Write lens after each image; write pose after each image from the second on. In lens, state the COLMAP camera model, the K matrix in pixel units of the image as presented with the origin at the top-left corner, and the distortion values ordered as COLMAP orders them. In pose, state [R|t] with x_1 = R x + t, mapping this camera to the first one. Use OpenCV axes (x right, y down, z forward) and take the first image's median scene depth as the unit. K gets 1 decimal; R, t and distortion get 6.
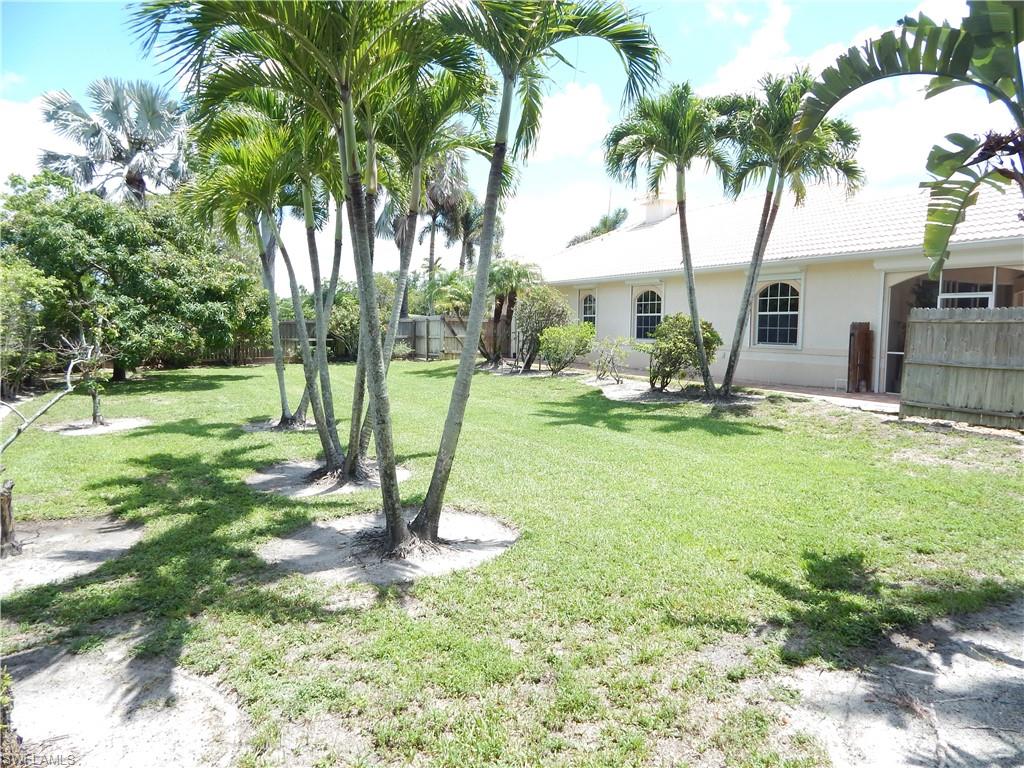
lens RADIAL K [[679.4, 0, 509.8], [0, 679.4, 379.8], [0, 0, 1]] dist [0.000284, -0.001687]
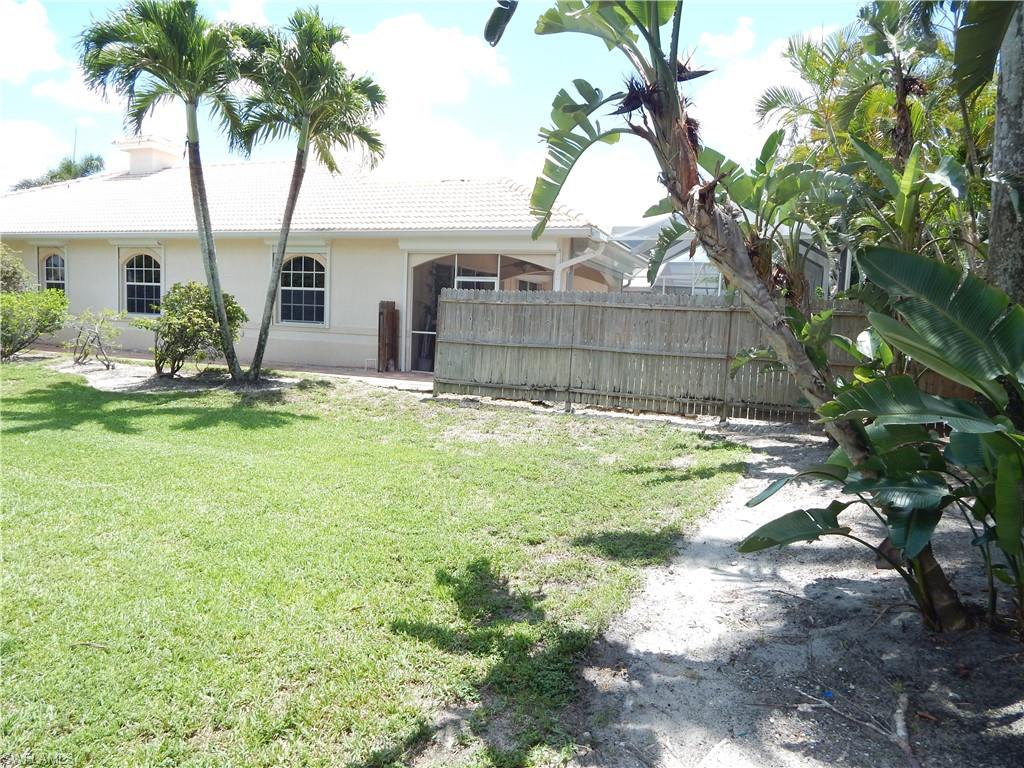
lens RADIAL K [[679.4, 0, 510.8], [0, 679.4, 376.4], [0, 0, 1]] dist [0.000284, -0.001687]
pose [[0.751801, -0.034890, 0.658466, -0.007840], [0.020013, 0.999346, 0.030102, -0.000814], [-0.659086, -0.009453, 0.752008, 0.142572]]
